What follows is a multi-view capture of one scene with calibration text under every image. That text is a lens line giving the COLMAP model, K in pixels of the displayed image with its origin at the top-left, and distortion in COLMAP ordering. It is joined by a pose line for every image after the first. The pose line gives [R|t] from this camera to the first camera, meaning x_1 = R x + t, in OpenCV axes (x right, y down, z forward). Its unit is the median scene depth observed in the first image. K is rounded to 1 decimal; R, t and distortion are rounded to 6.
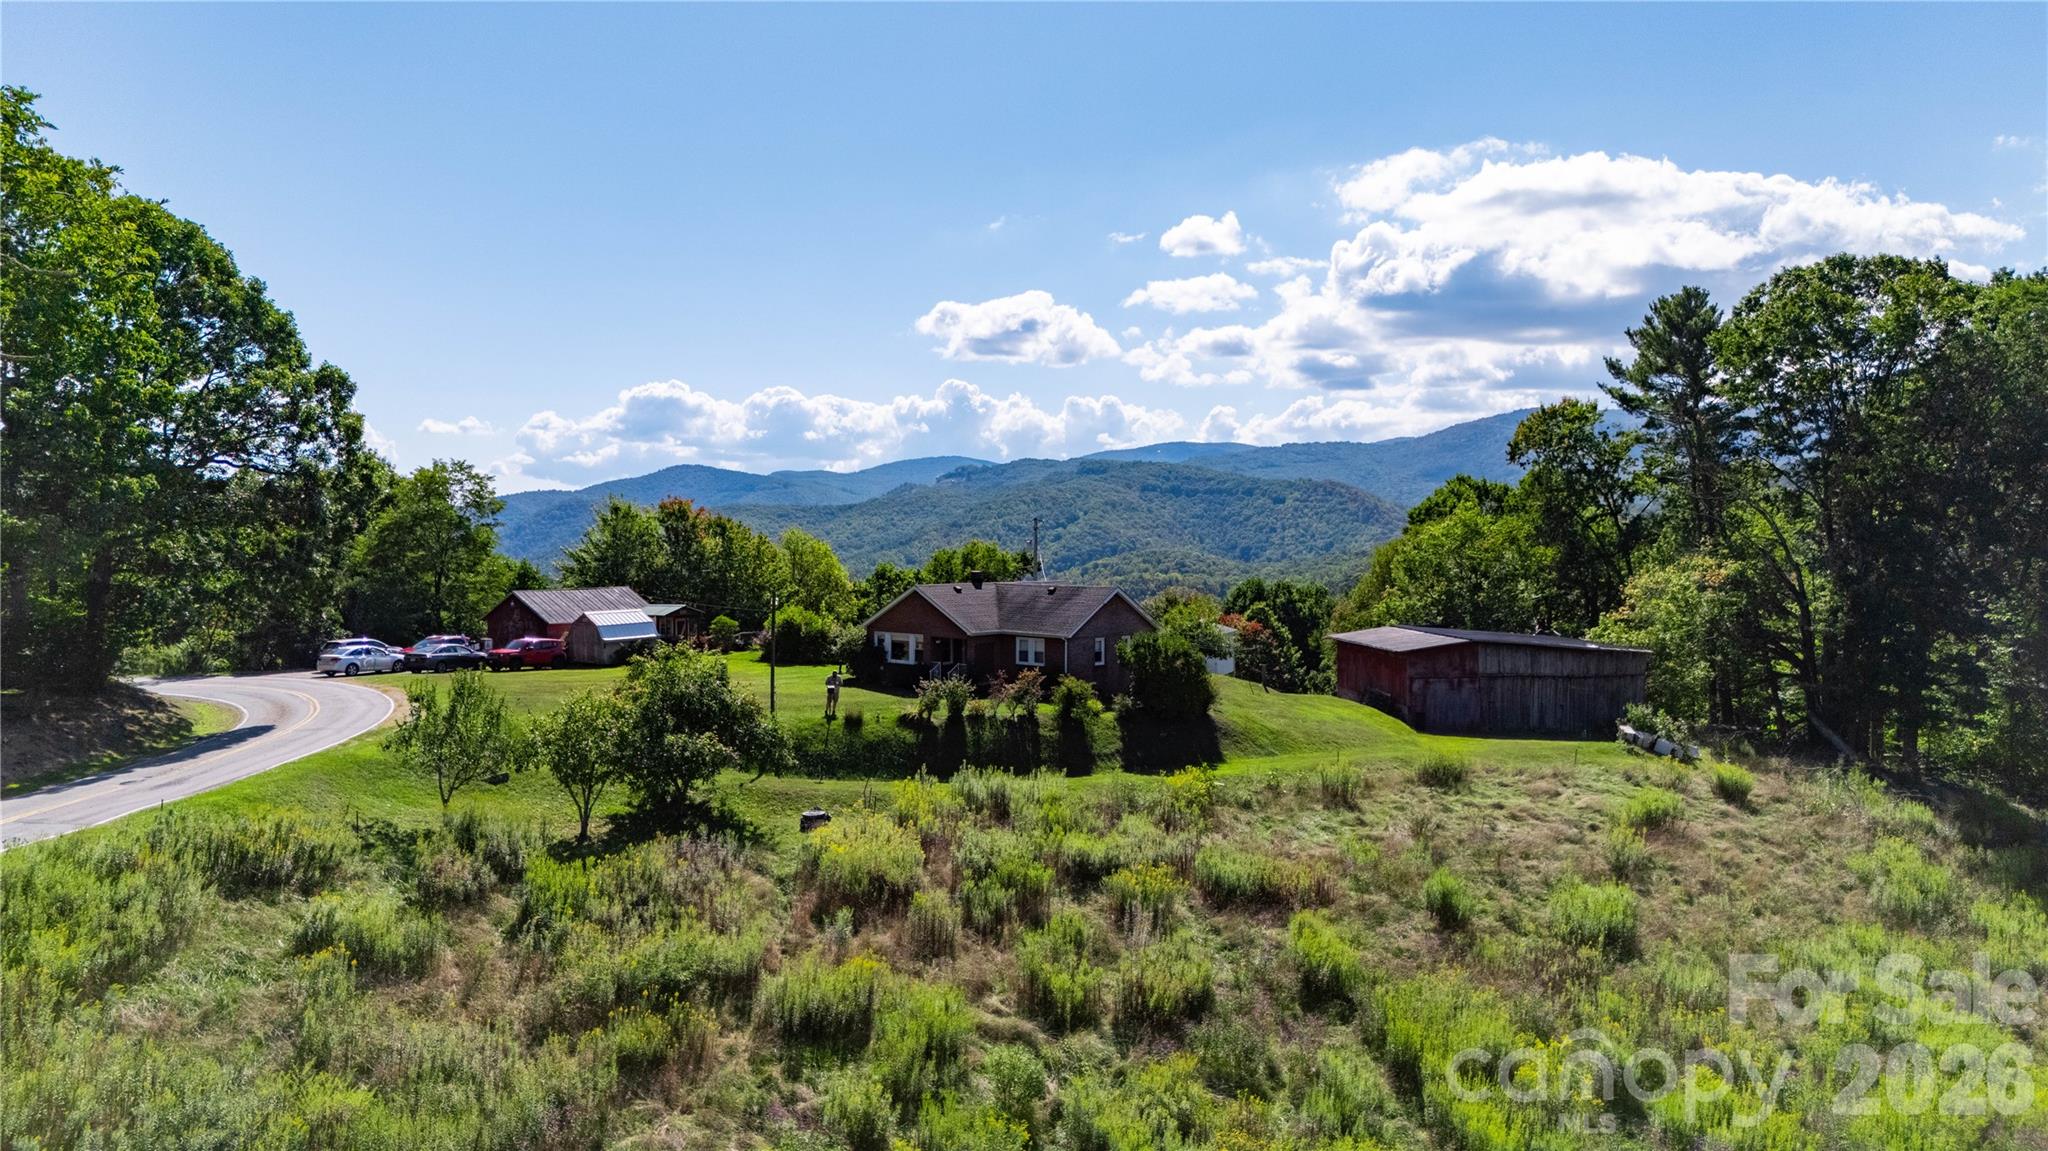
lens RADIAL K [[1500.8, 0, 1023.8], [0, 1500.8, 583.1], [0, 0, 1]] dist [0.073525, -0.071973]
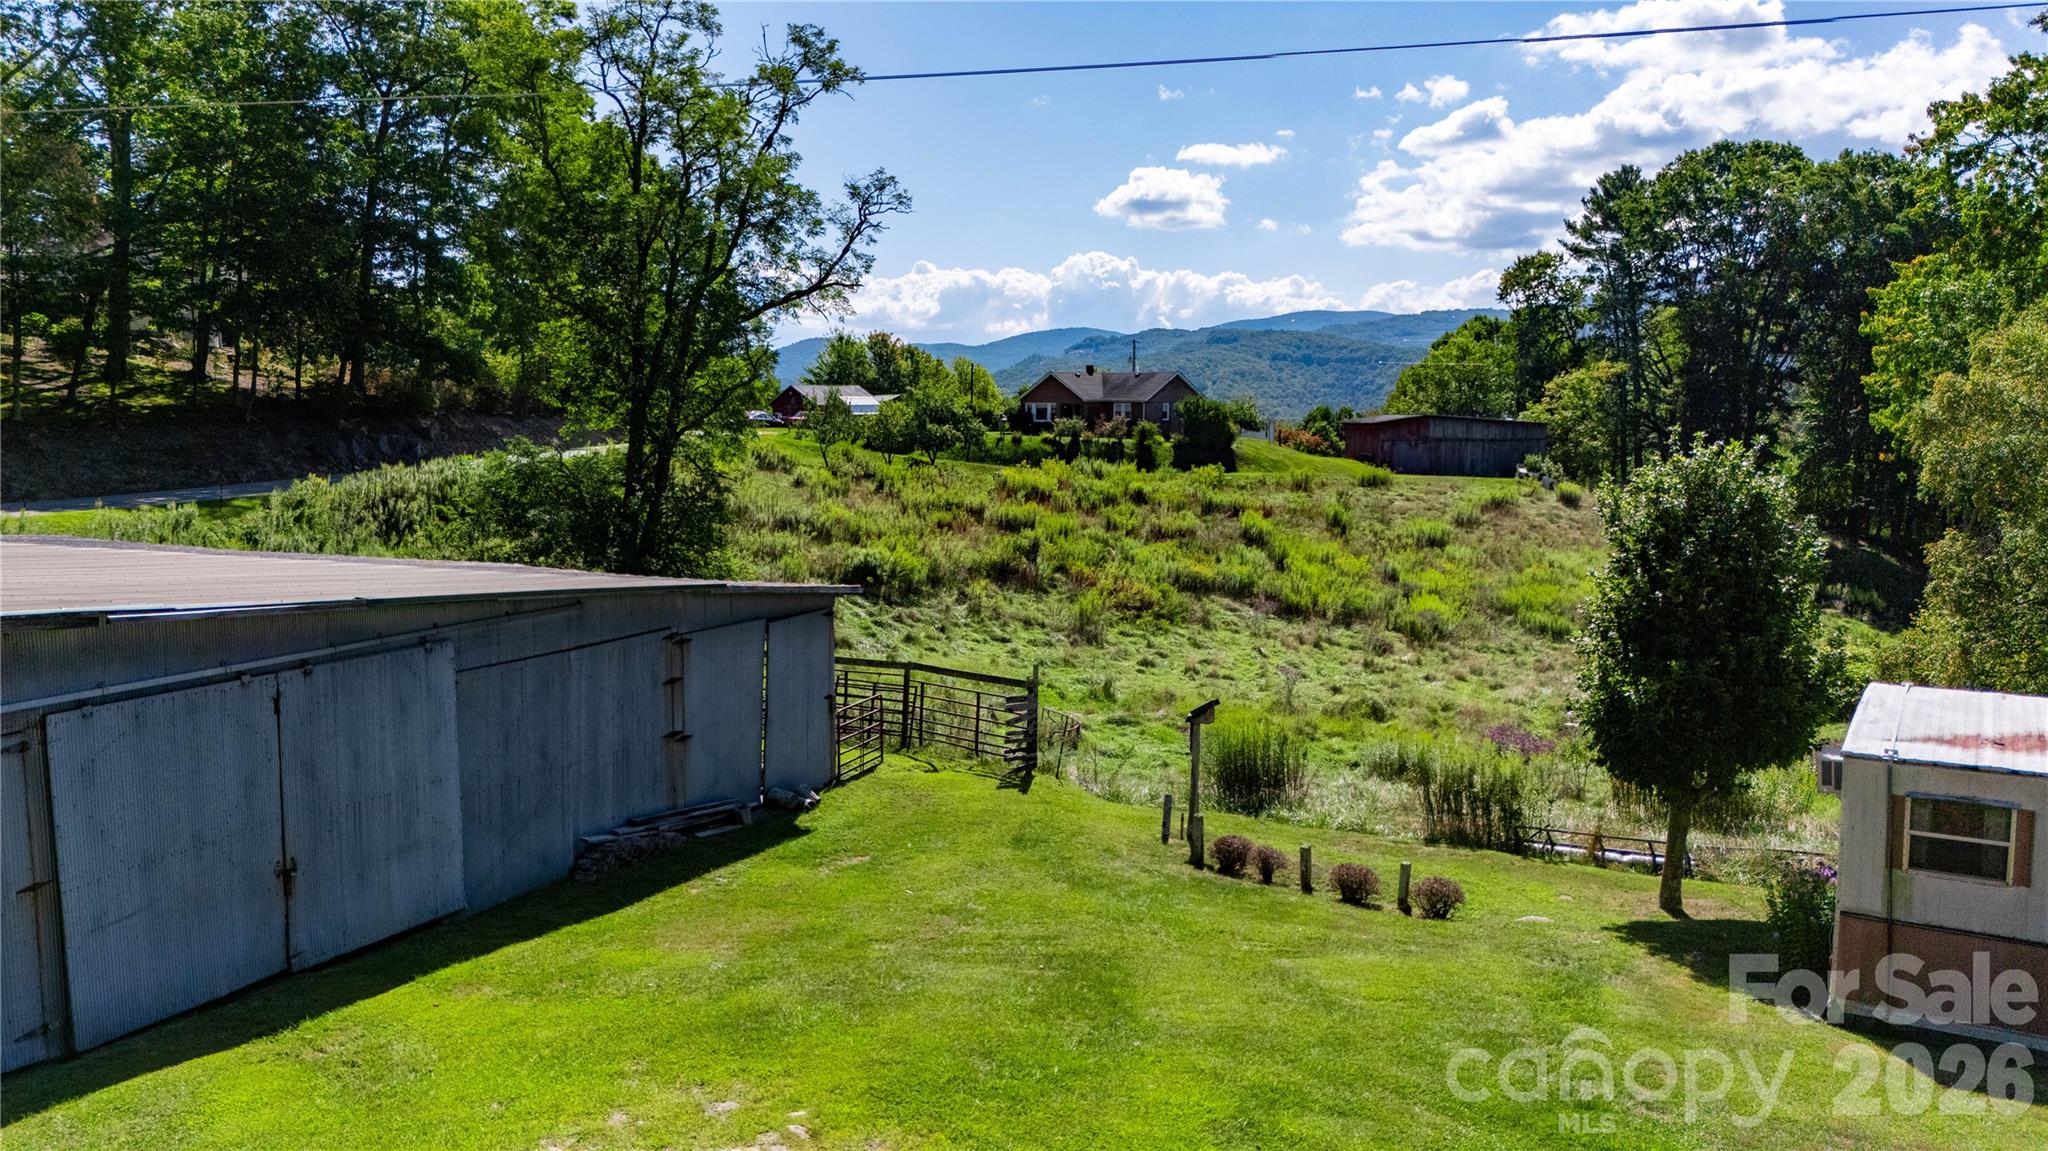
lens RADIAL K [[1500.8, 0, 1016.7], [0, 1500.8, 596.0], [0, 0, 1]] dist [0.073525, -0.071973]
pose [[0.995968, 0.009454, -0.089205, 0.029097], [-0.001202, 0.995749, 0.092104, 0.074021], [0.089696, -0.091625, 0.991746, -0.494967]]
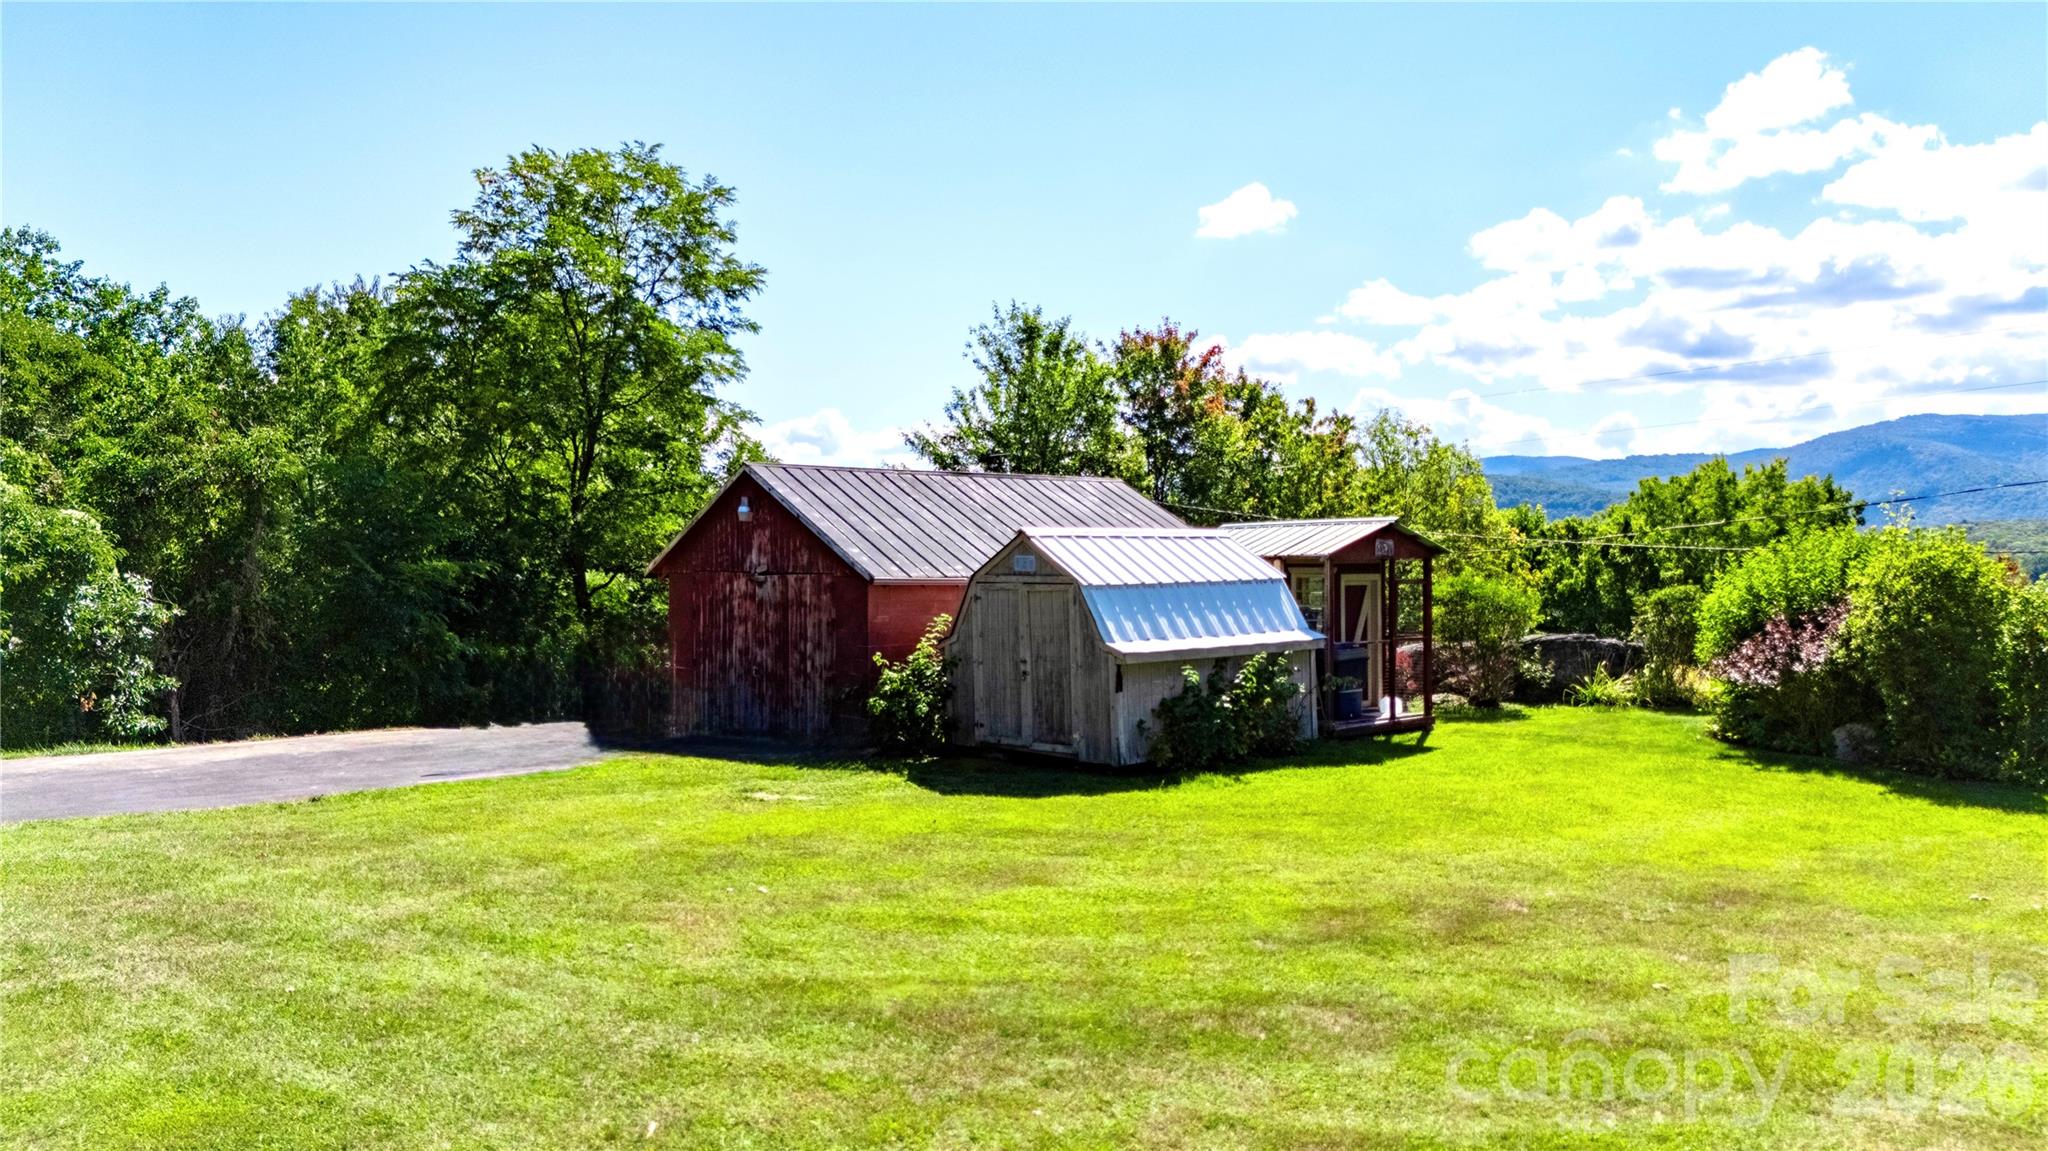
lens RADIAL K [[1500.8, 0, 1031.4], [0, 1500.8, 556.1], [0, 0, 1]] dist [0.073525, -0.071973]
pose [[0.980782, 0.004230, -0.195060, -0.226125], [-0.010216, 0.999507, -0.029696, 0.027963], [0.194838, 0.031118, 0.980342, 0.716544]]
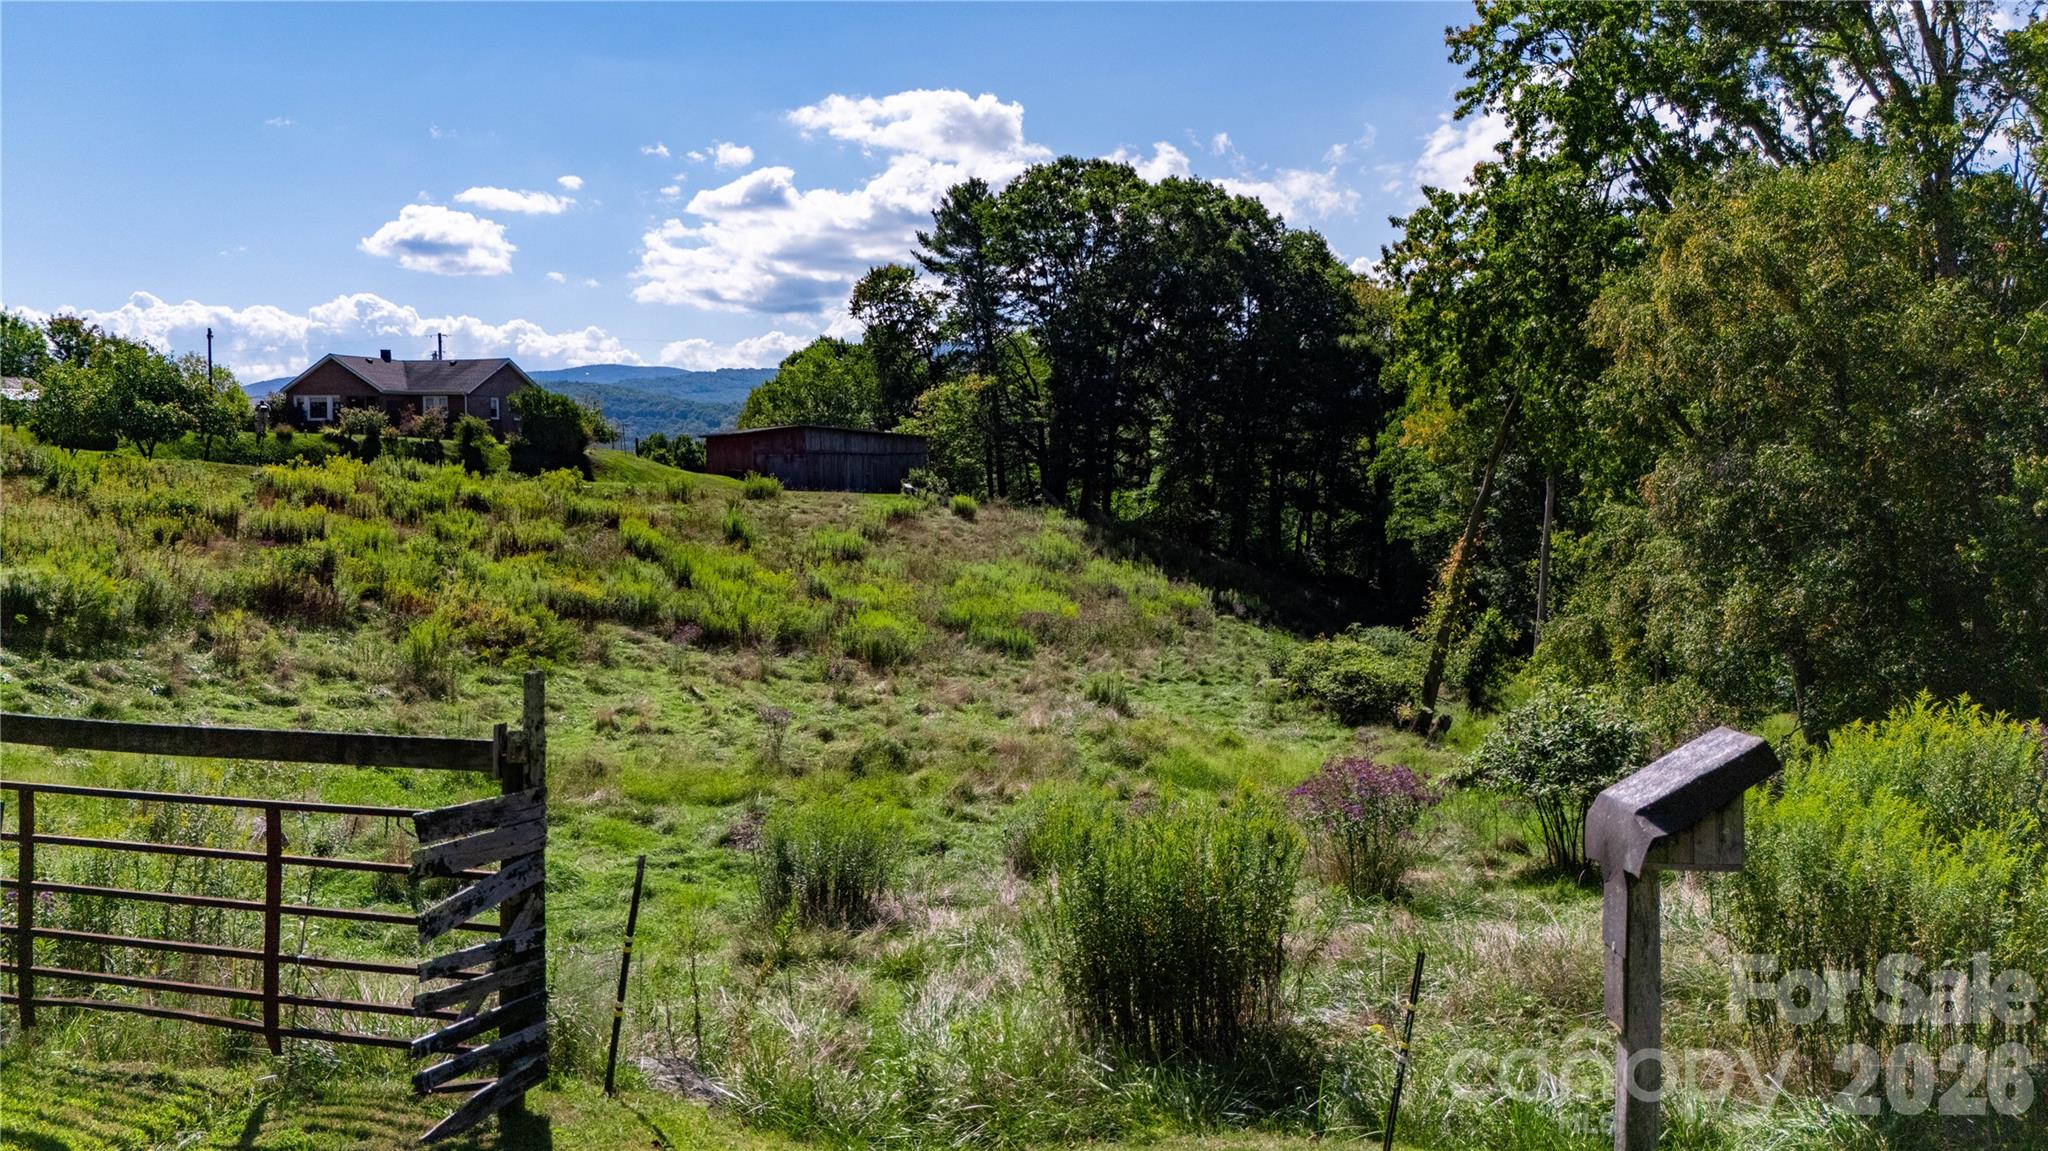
lens RADIAL K [[1500.8, 0, 1030.4], [0, 1500.8, 563.9], [0, 0, 1]] dist [0.073525, -0.071973]
pose [[0.931379, -0.026881, 0.363057, 0.002878], [0.014169, 0.999191, 0.037630, 0.106163], [-0.363775, -0.029903, 0.931007, -0.285316]]
